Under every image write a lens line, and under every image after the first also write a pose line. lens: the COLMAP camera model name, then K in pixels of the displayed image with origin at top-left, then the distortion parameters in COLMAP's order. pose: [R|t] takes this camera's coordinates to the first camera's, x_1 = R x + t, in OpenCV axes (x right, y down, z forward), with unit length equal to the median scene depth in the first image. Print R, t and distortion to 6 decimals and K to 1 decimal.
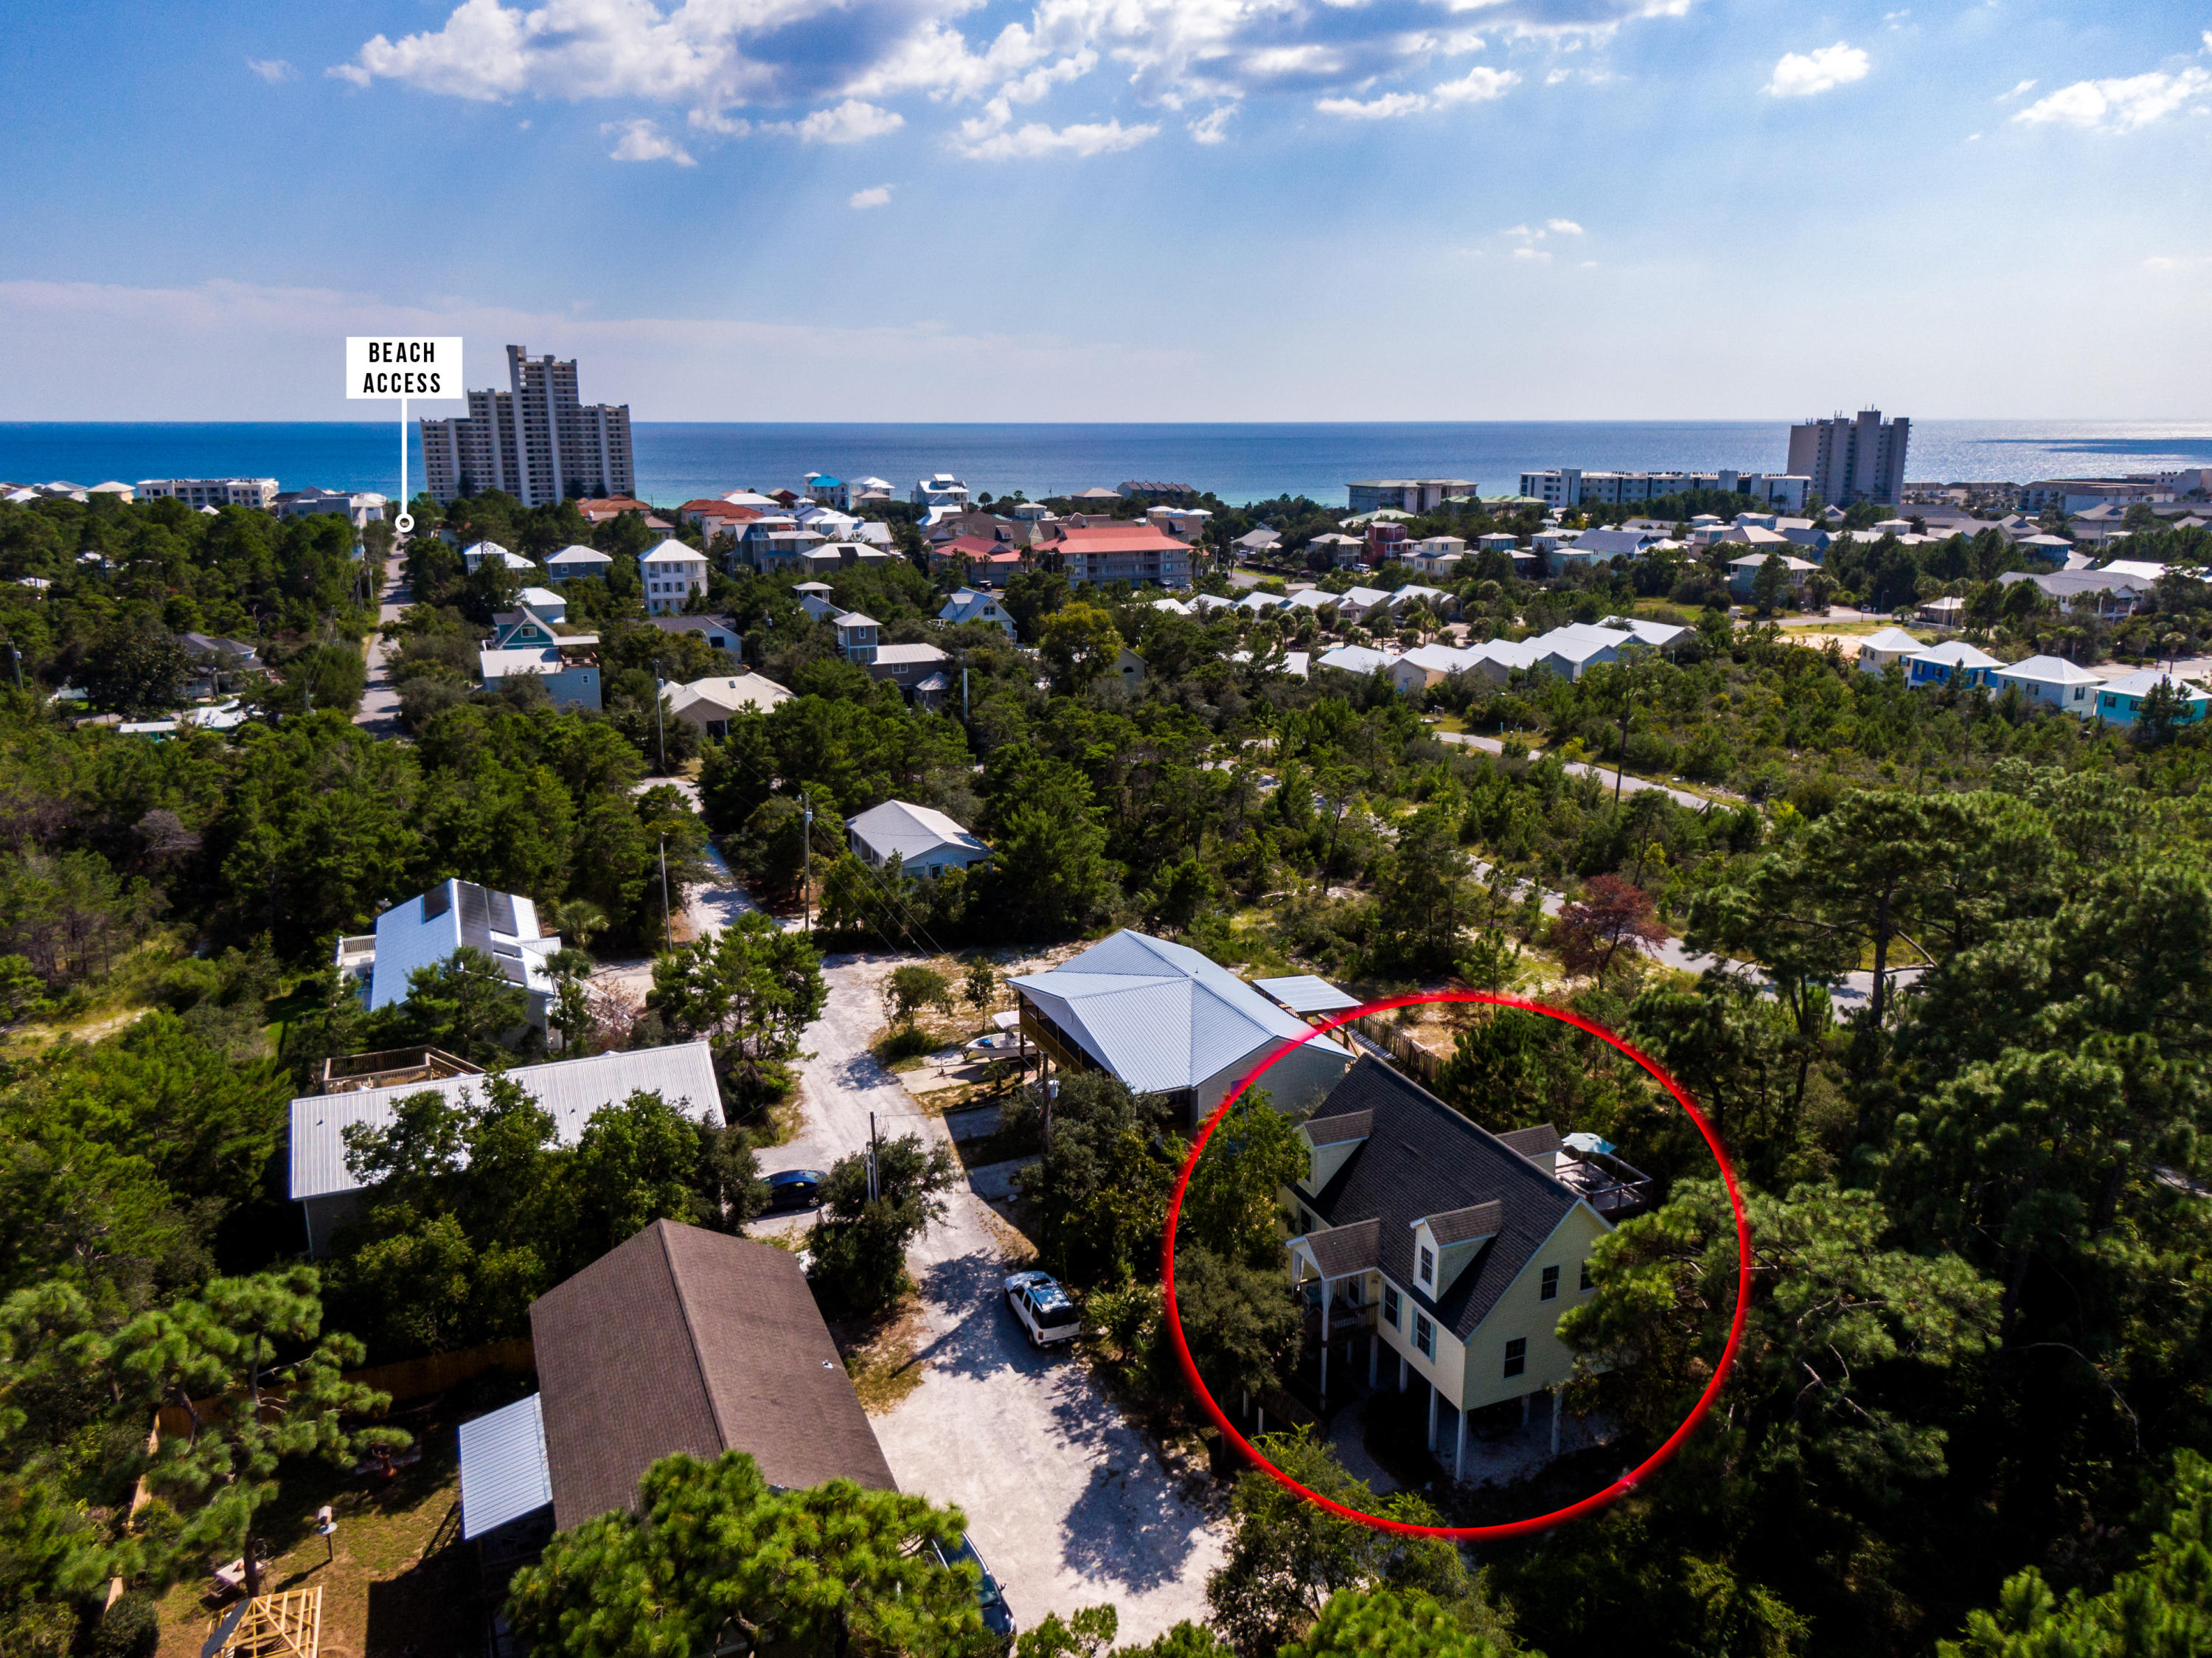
lens RADIAL K [[1581.8, 0, 1106.0], [0, 1581.8, 829.0], [0, 0, 1]] dist [0.034459, -0.053661]
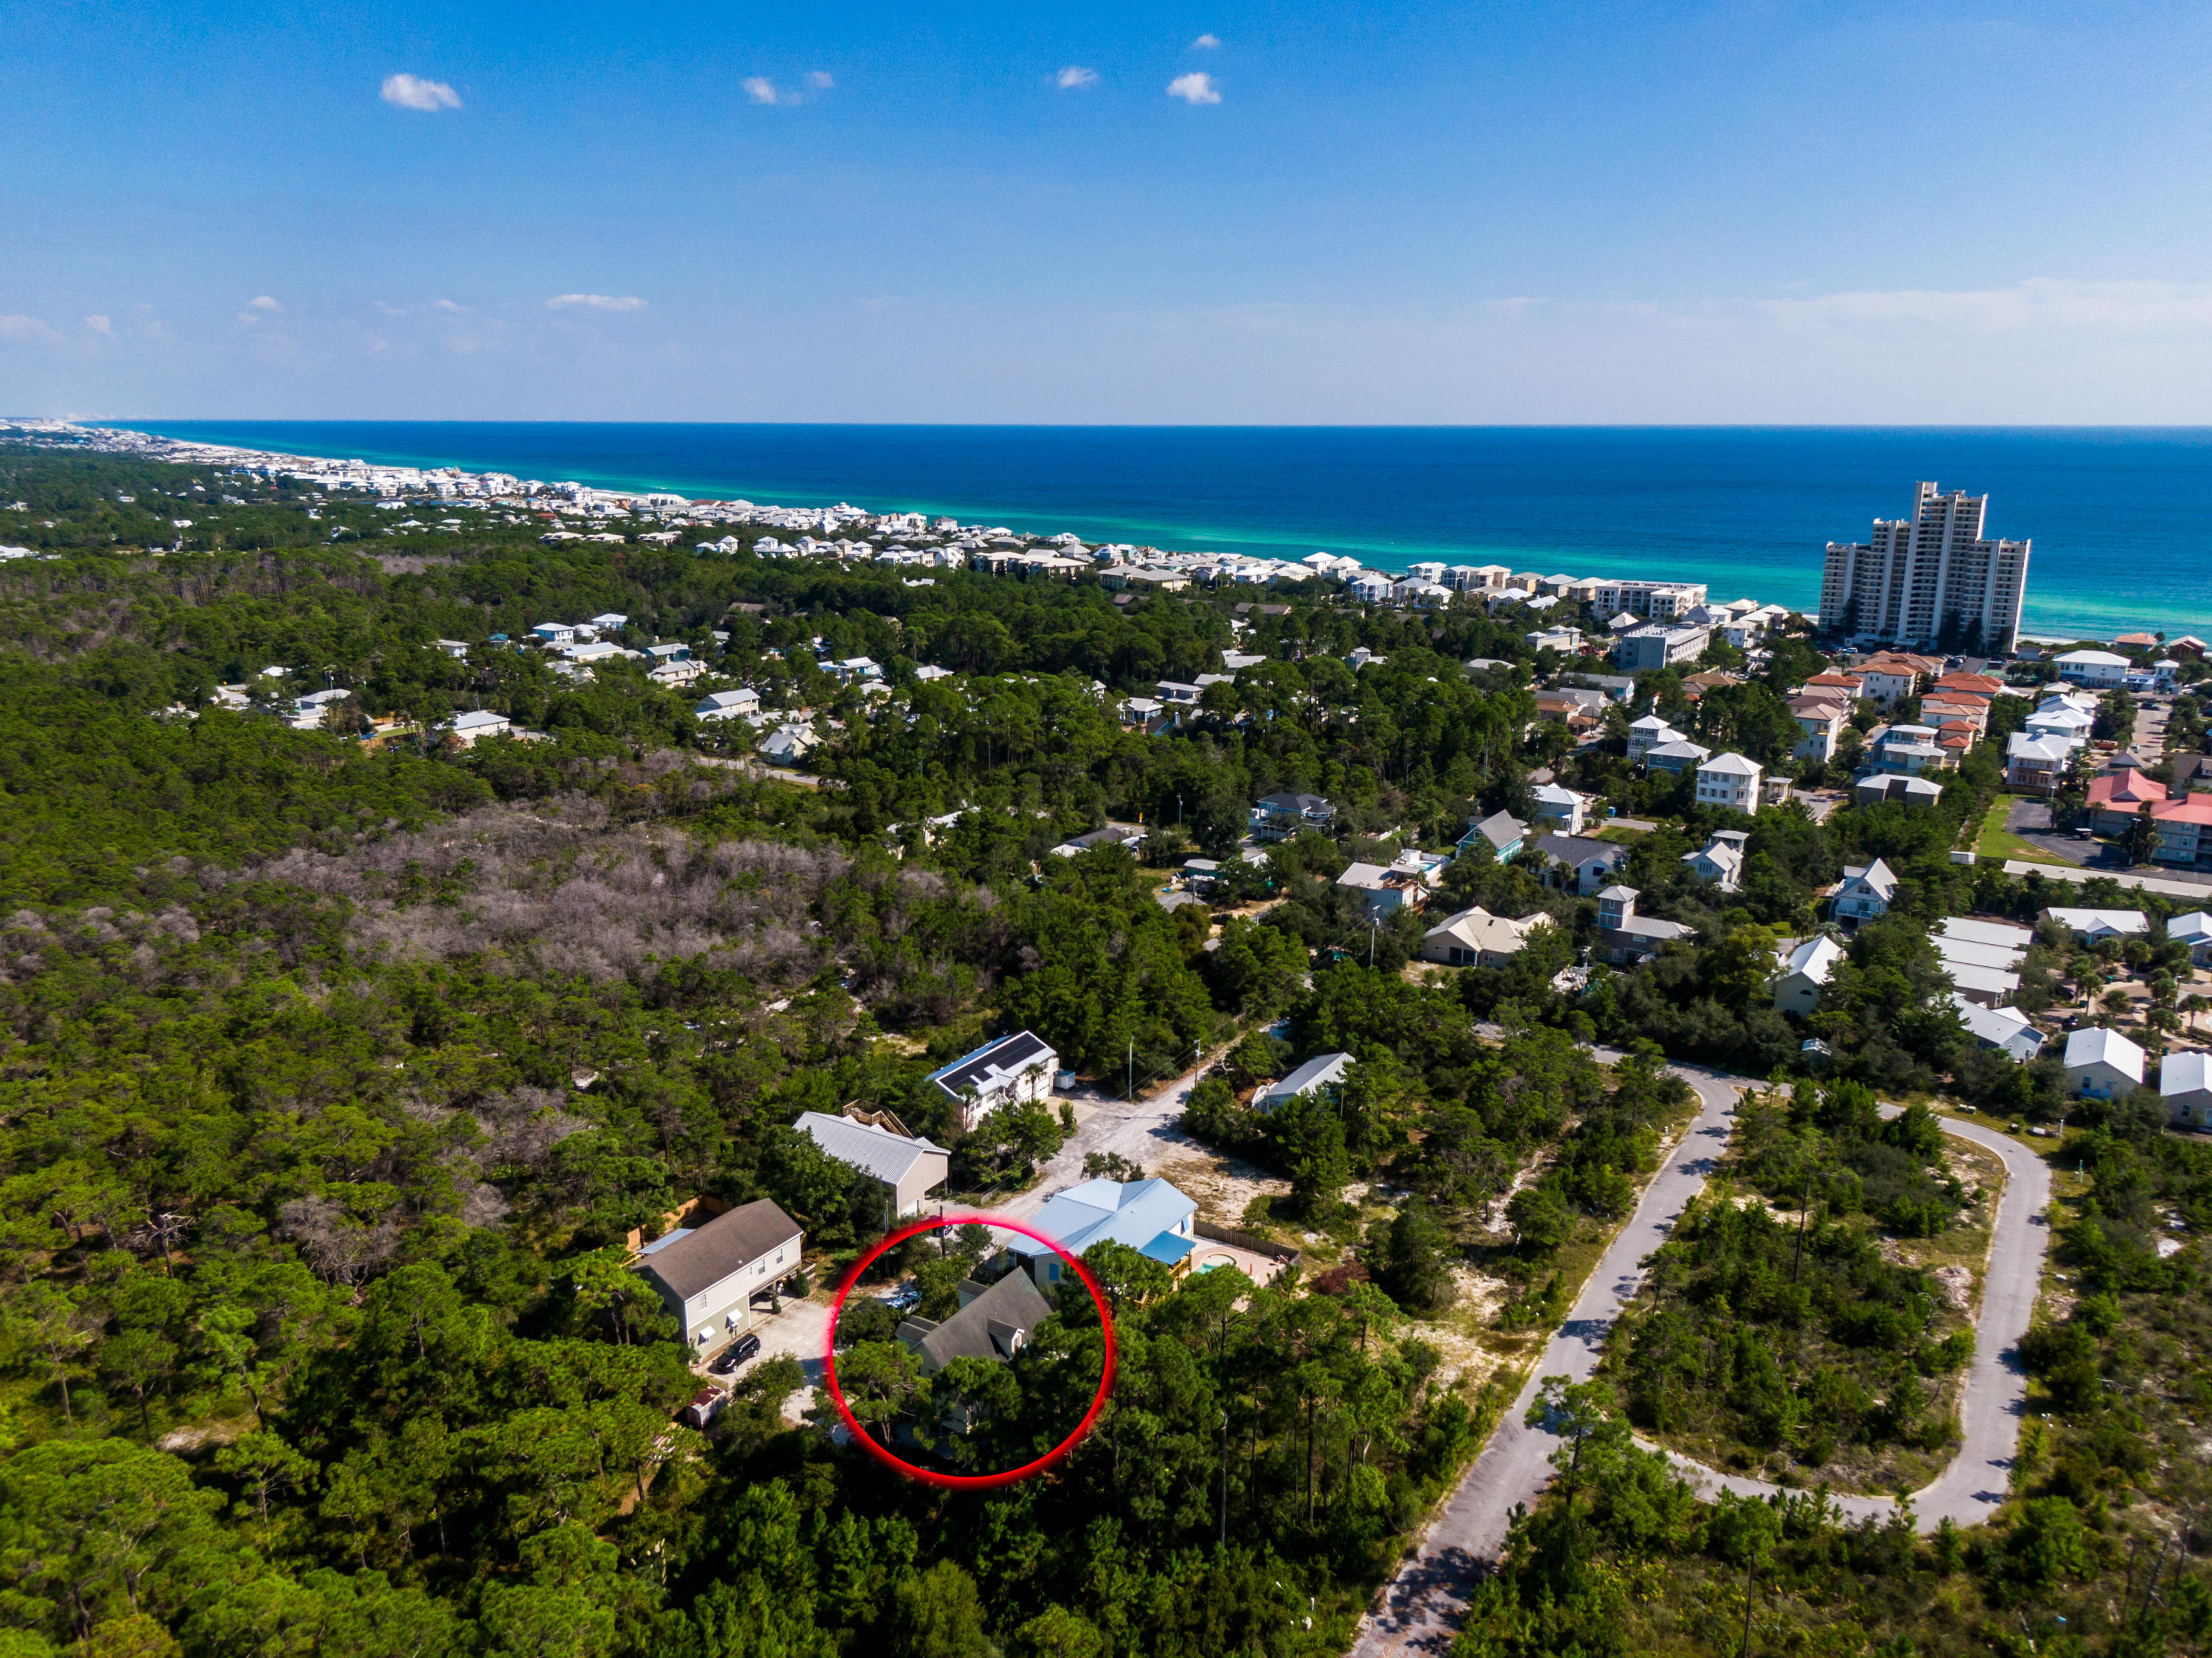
lens RADIAL K [[1581.8, 0, 1106.0], [0, 1581.8, 829.0], [0, 0, 1]] dist [0.034459, -0.053661]
pose [[0.559815, 0.207858, -0.802124, 1.087960], [-0.207813, 0.972307, 0.106922, -0.409787], [0.802135, 0.106835, 0.587507, -0.128282]]
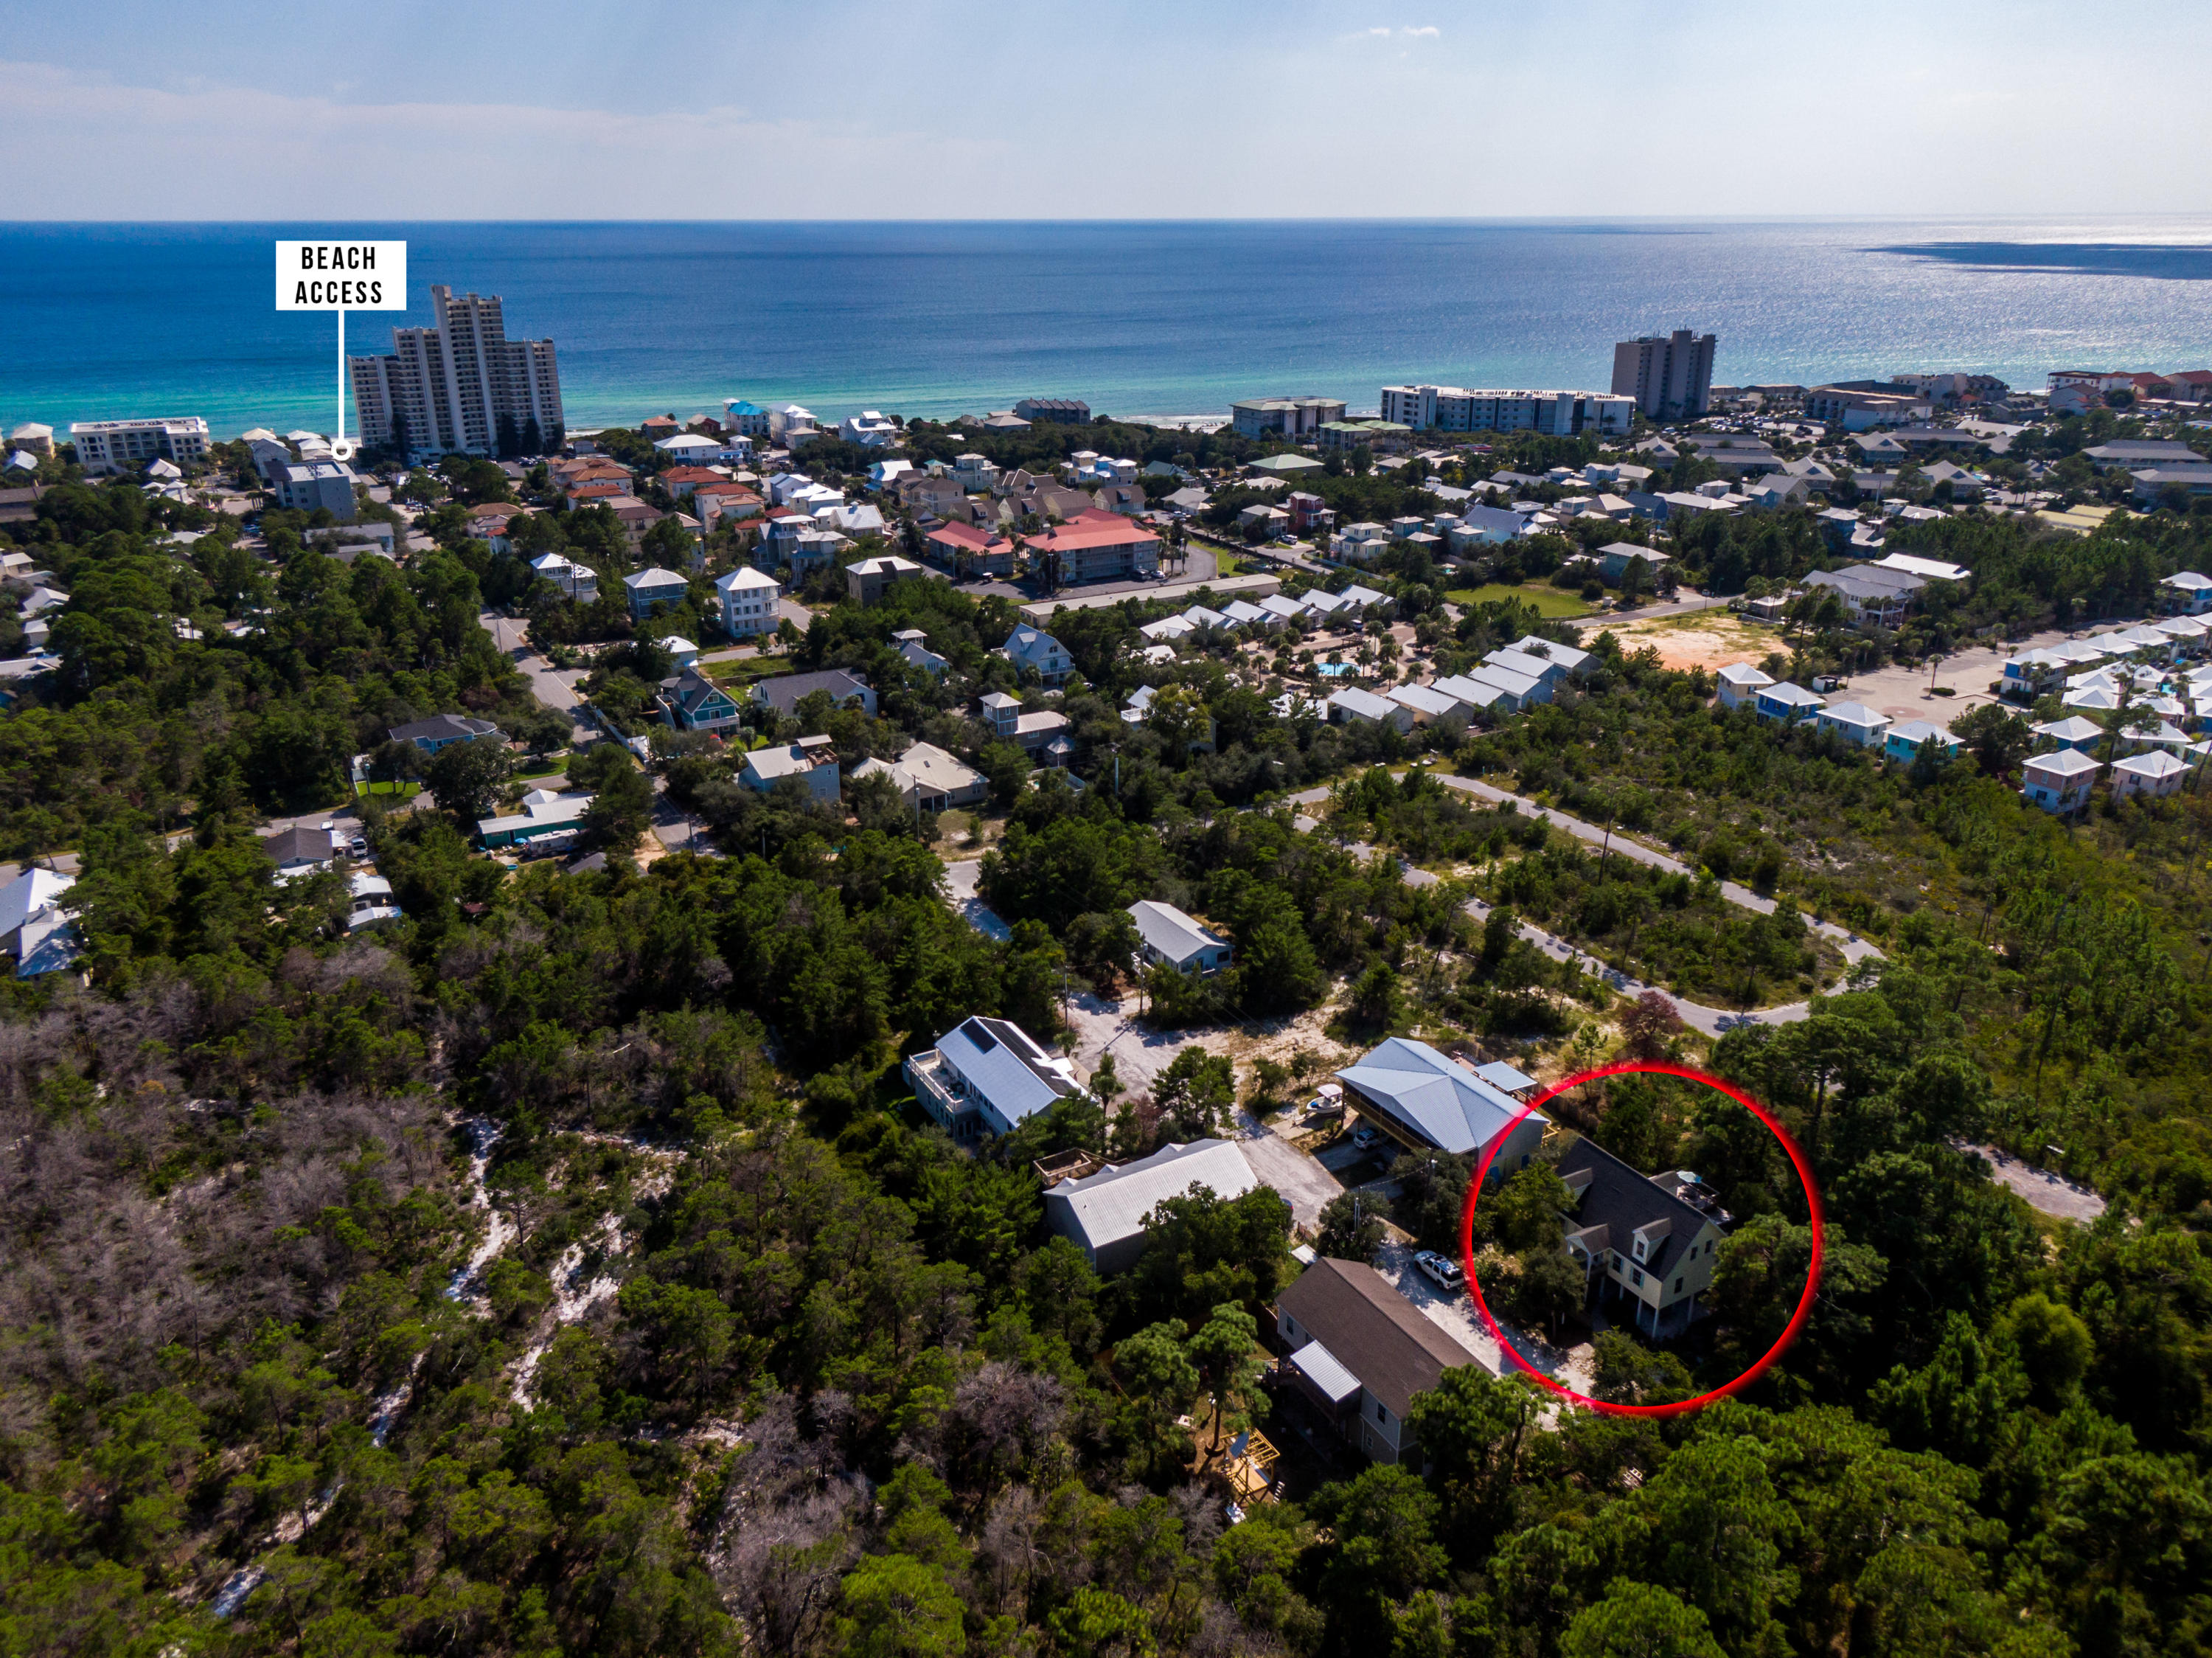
lens RADIAL K [[1581.8, 0, 1106.0], [0, 1581.8, 829.0], [0, 0, 1]] dist [0.034459, -0.053661]
pose [[0.991975, -0.045260, 0.118055, -0.408537], [0.031205, 0.992488, 0.118295, -0.314871], [-0.122523, -0.113662, 0.985936, -0.554559]]
